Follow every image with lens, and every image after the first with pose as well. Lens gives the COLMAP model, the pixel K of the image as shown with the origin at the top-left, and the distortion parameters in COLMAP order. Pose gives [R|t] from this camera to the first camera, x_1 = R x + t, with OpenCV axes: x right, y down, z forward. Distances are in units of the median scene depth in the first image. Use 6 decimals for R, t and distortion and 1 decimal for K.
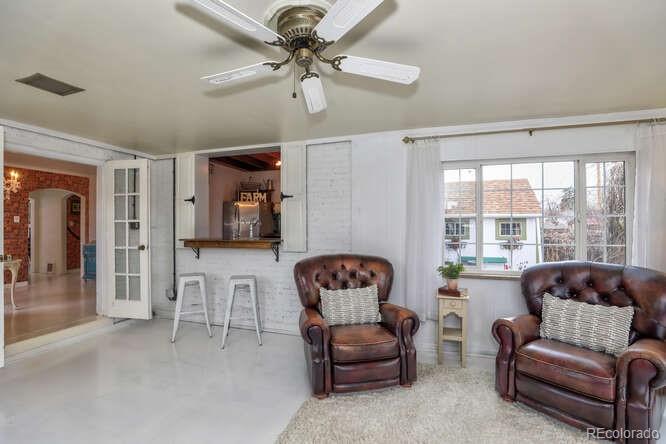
lens RADIAL K [[301.6, 0, 331.4], [0, 301.6, 227.2], [0, 0, 1]] dist [-0.002931, -0.000066]
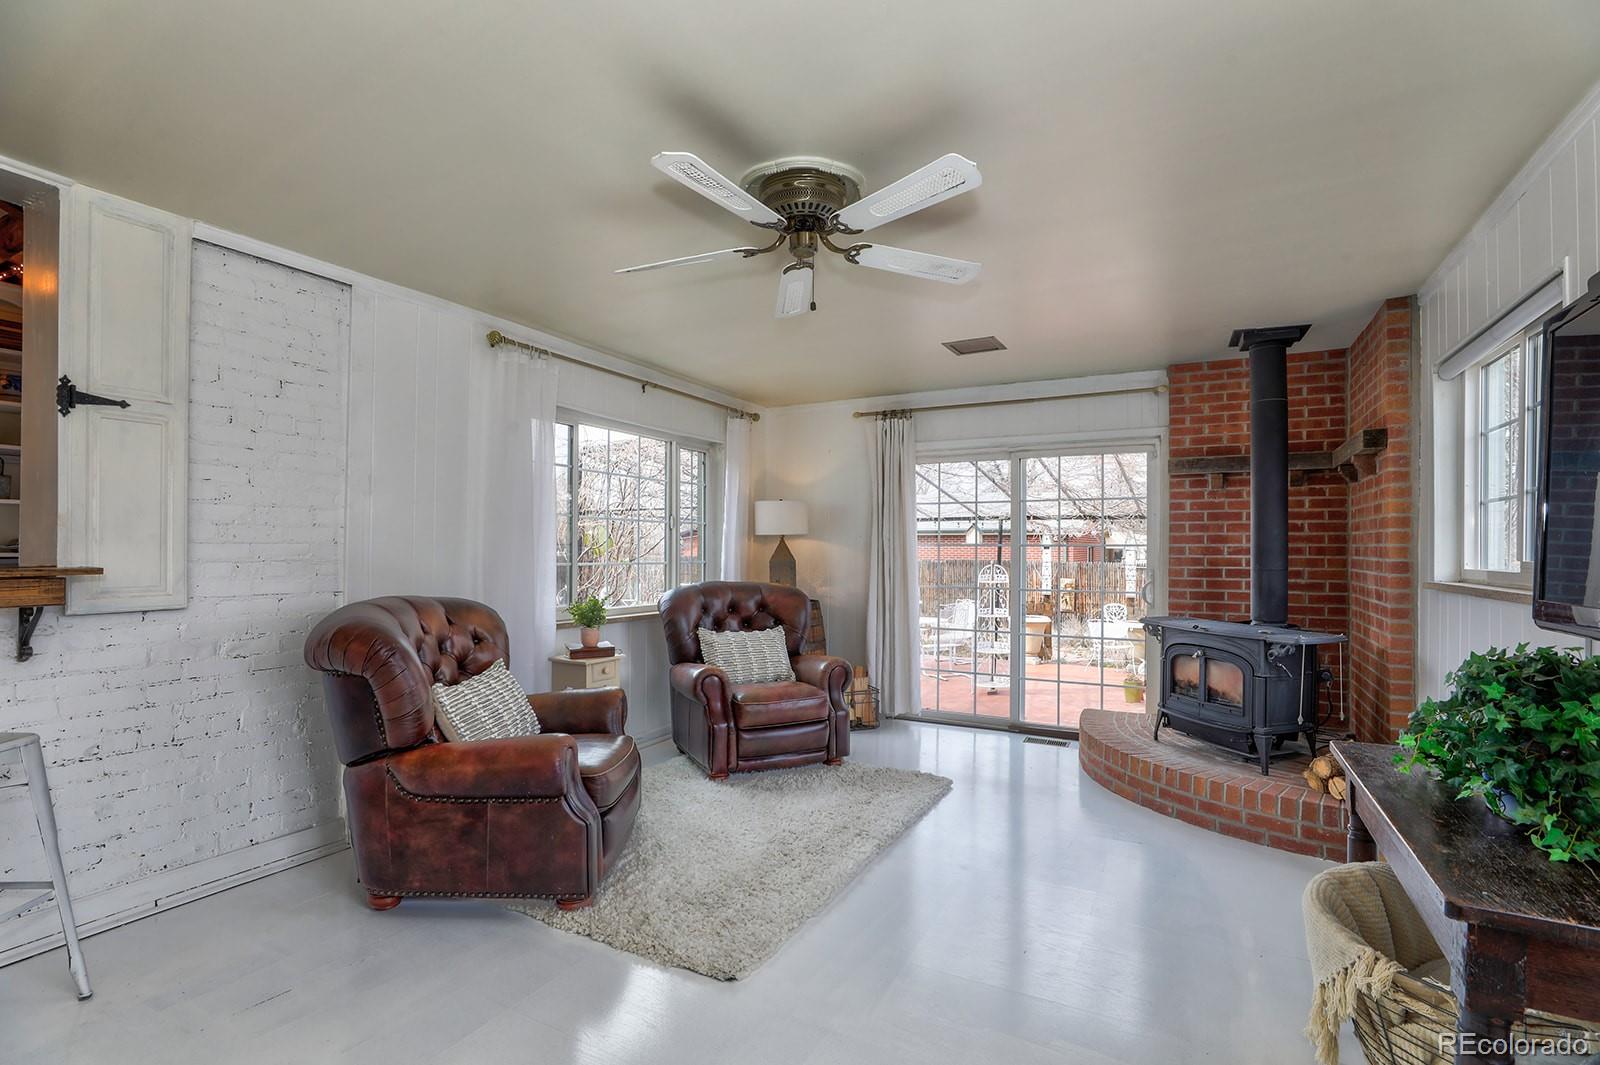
lens RADIAL K [[724.5, 0, 796.1], [0, 724.5, 545.0], [0, 0, 1]] dist [-0.002931, -0.000066]
pose [[0.226823, 0.009370, 0.973891, -0.755053], [-0.003722, 0.999955, -0.008754, 0.031773], [-0.973929, -0.001640, 0.226848, 0.337199]]
